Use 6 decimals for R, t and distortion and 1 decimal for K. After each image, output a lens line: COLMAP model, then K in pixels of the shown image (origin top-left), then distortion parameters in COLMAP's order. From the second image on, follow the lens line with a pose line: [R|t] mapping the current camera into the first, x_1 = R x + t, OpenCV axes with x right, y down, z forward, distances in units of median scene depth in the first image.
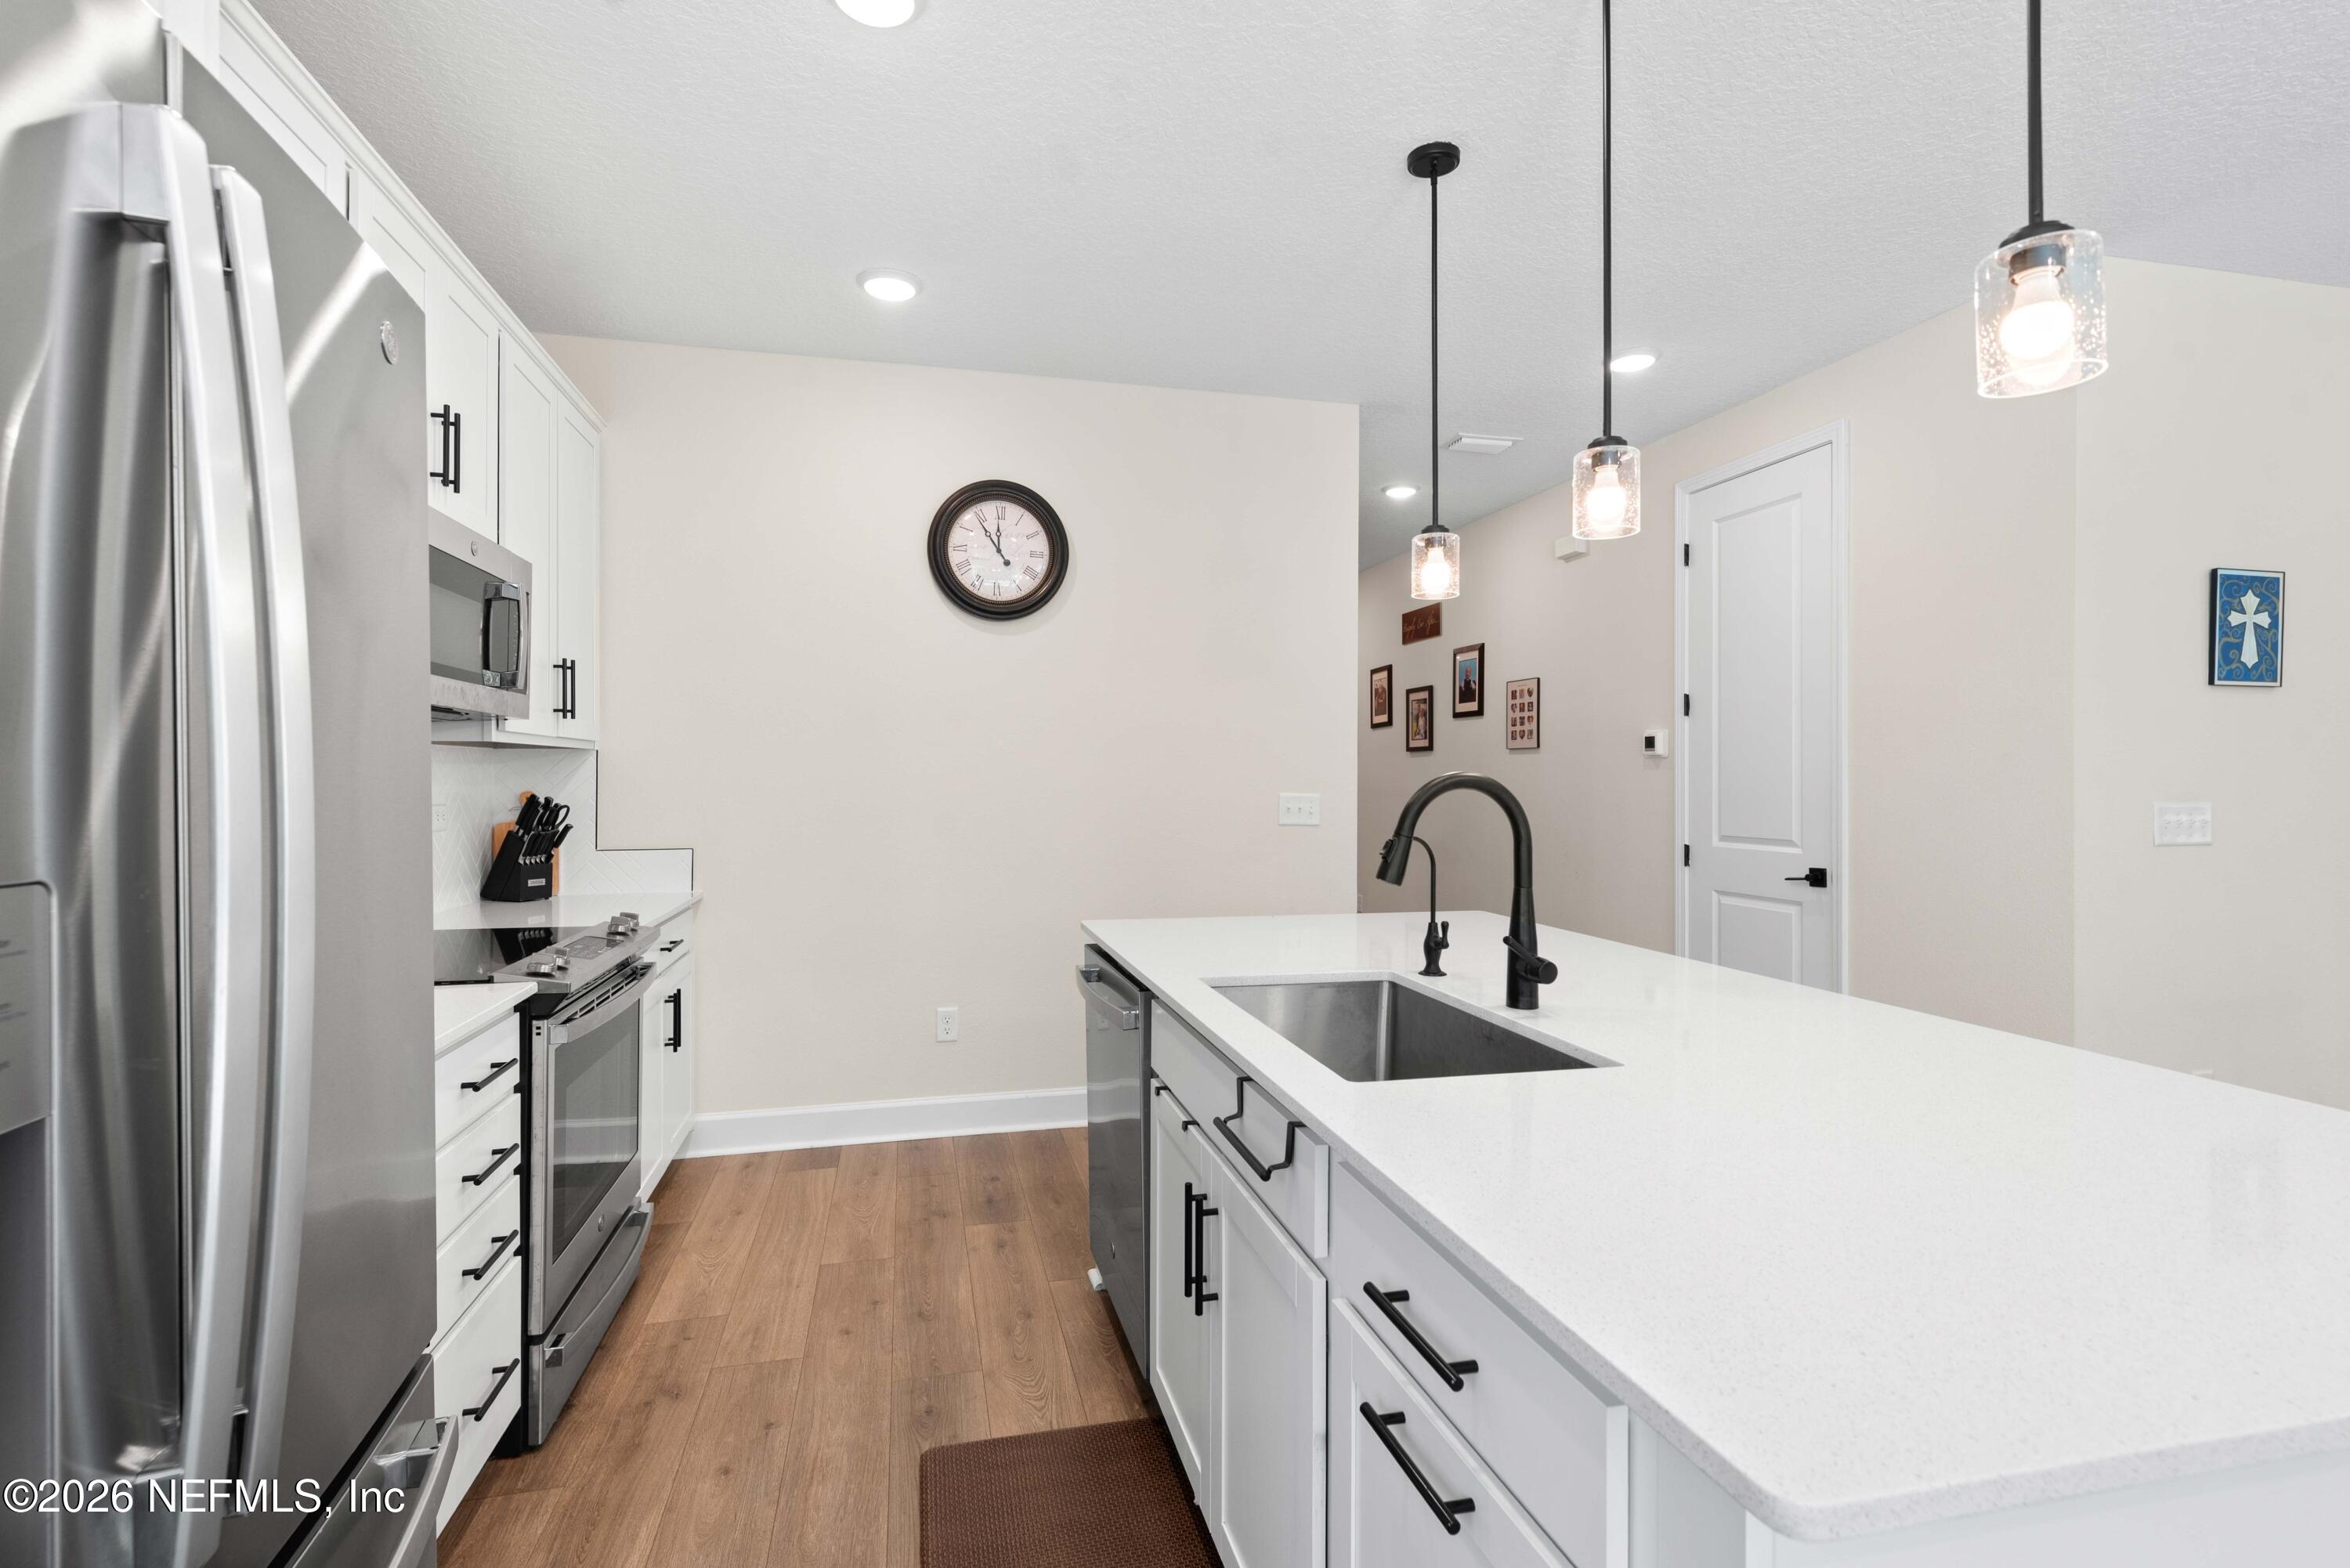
lens RADIAL K [[1069.7, 0, 1175.0], [0, 1069.7, 784.0], [0, 0, 1]] dist [-0.003531, -0.000153]
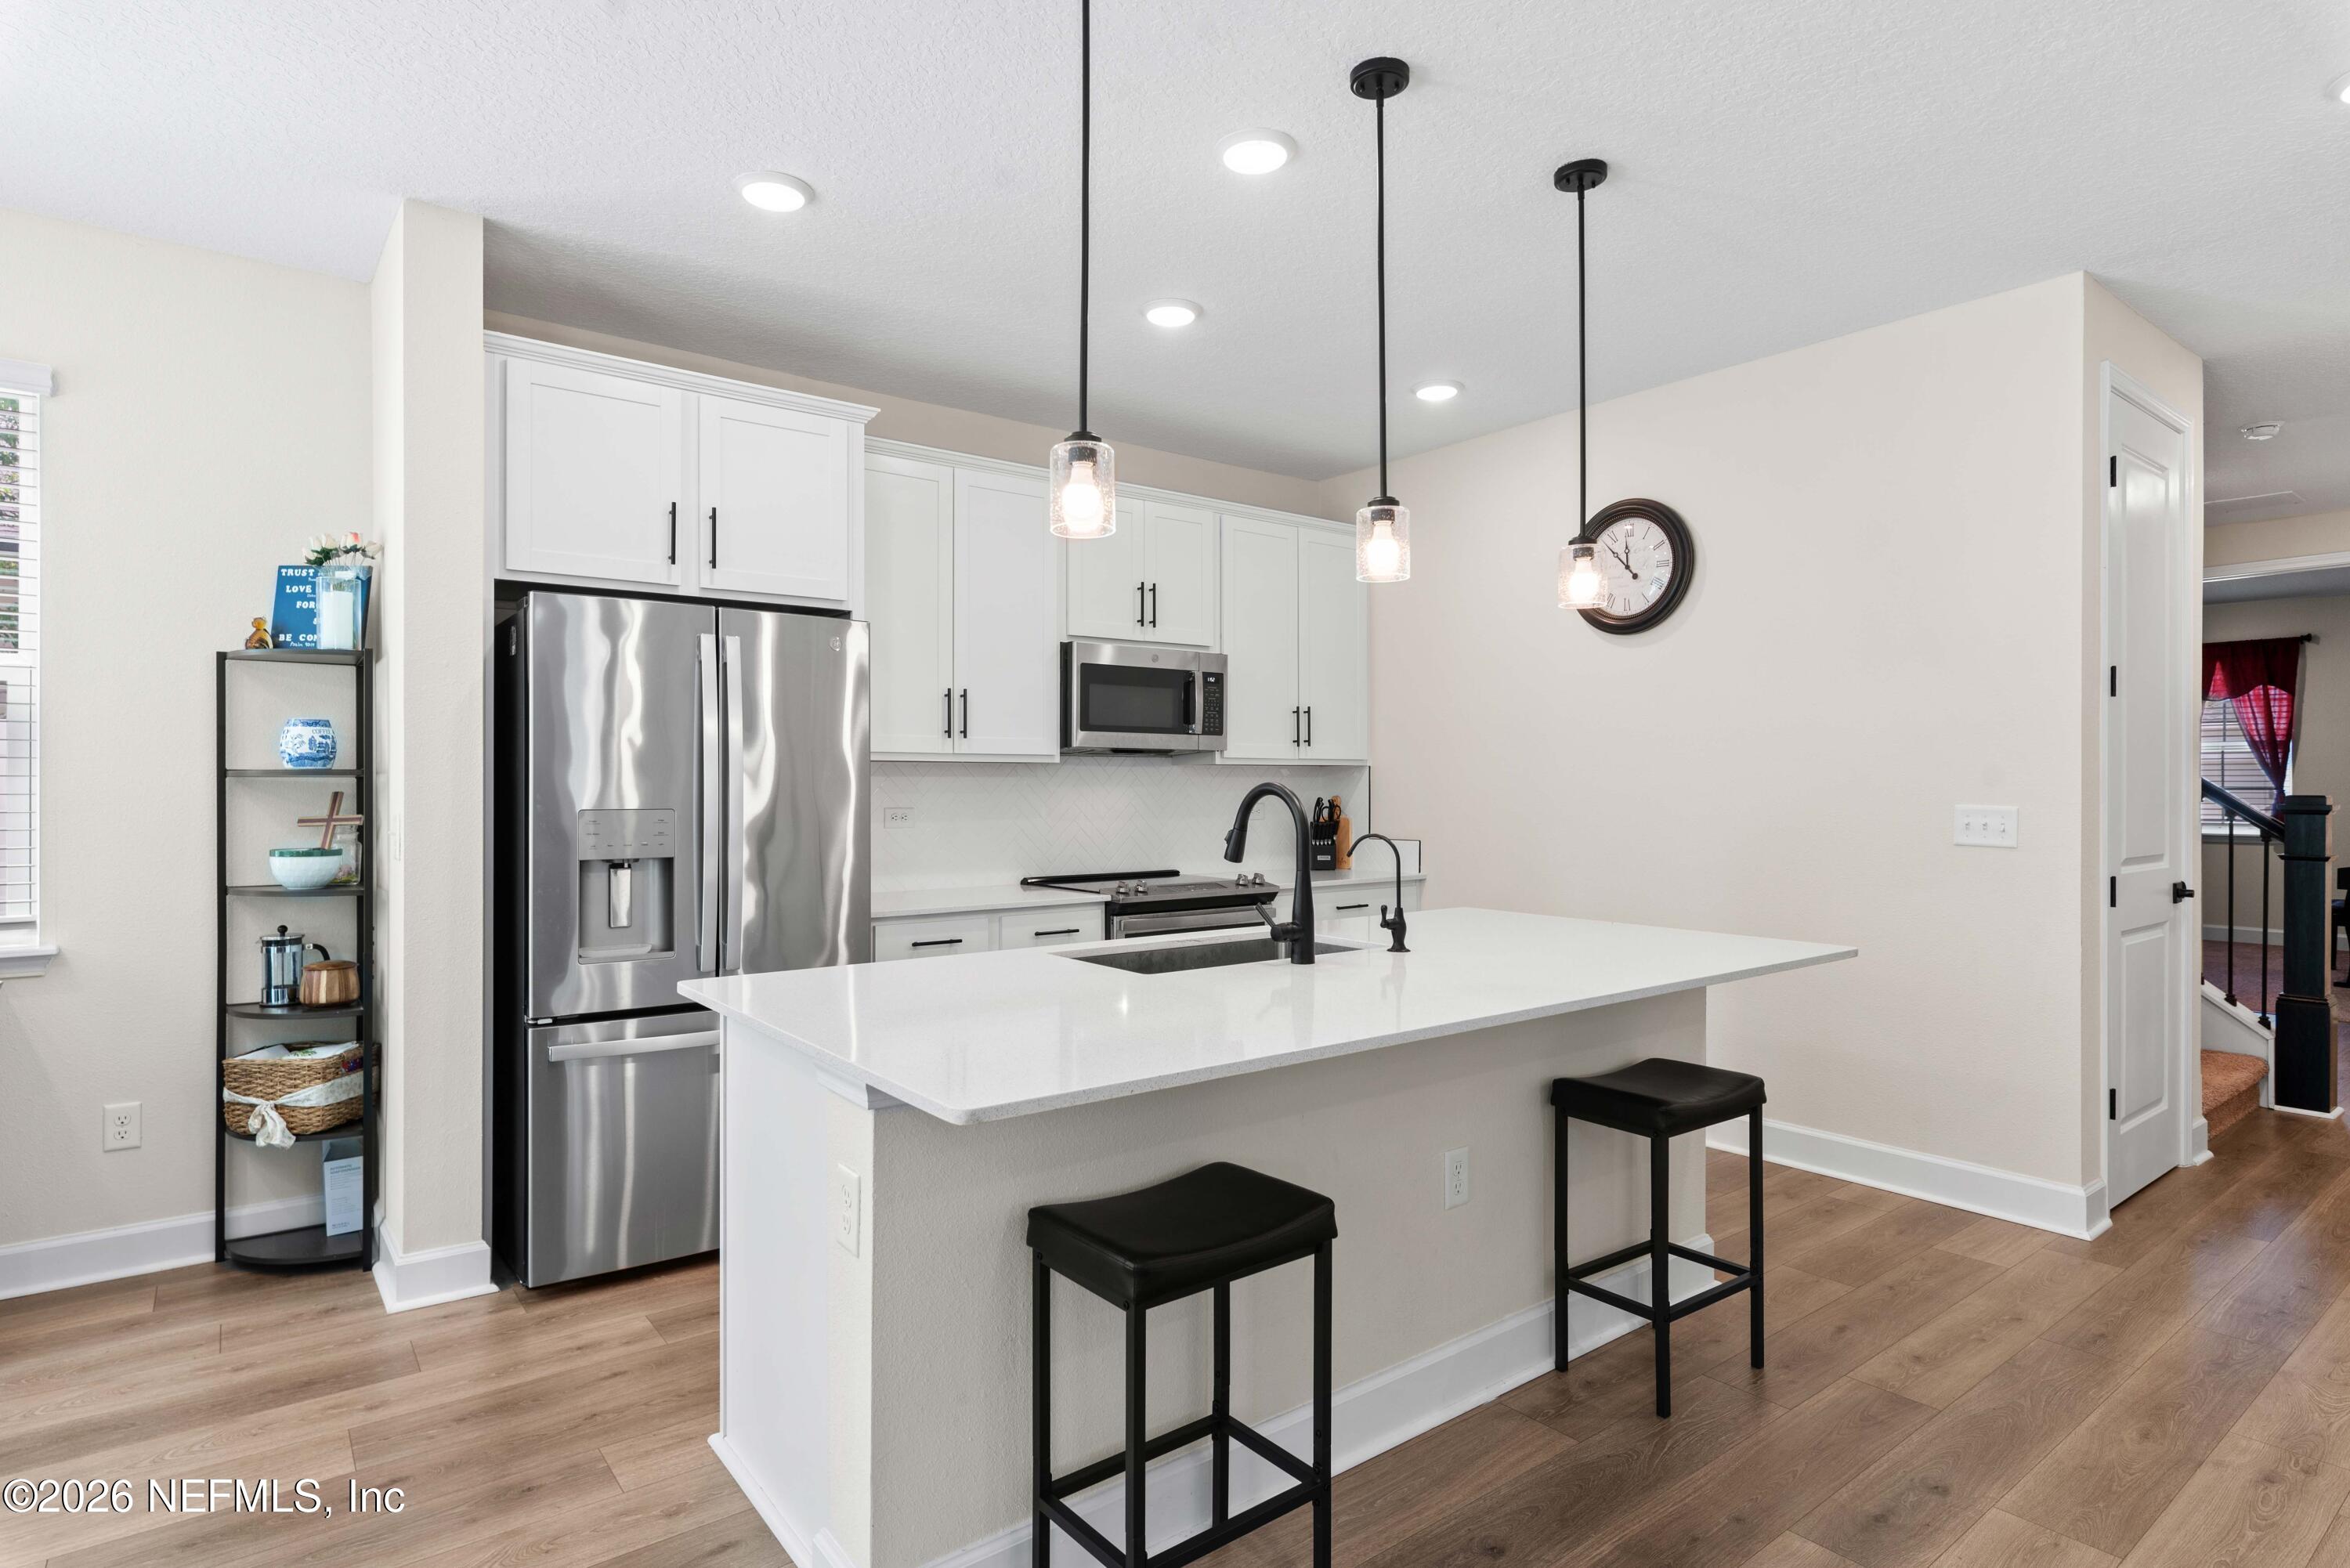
lens RADIAL K [[1233.2, 0, 1171.1], [0, 1233.2, 781.7], [0, 0, 1]] dist [-0.001761, -0.000975]
pose [[0.401877, -0.011477, -0.915622, 0.745129], [-0.002321, 0.999905, -0.013552, 0.005520], [0.915691, 0.007571, 0.401812, 0.121336]]
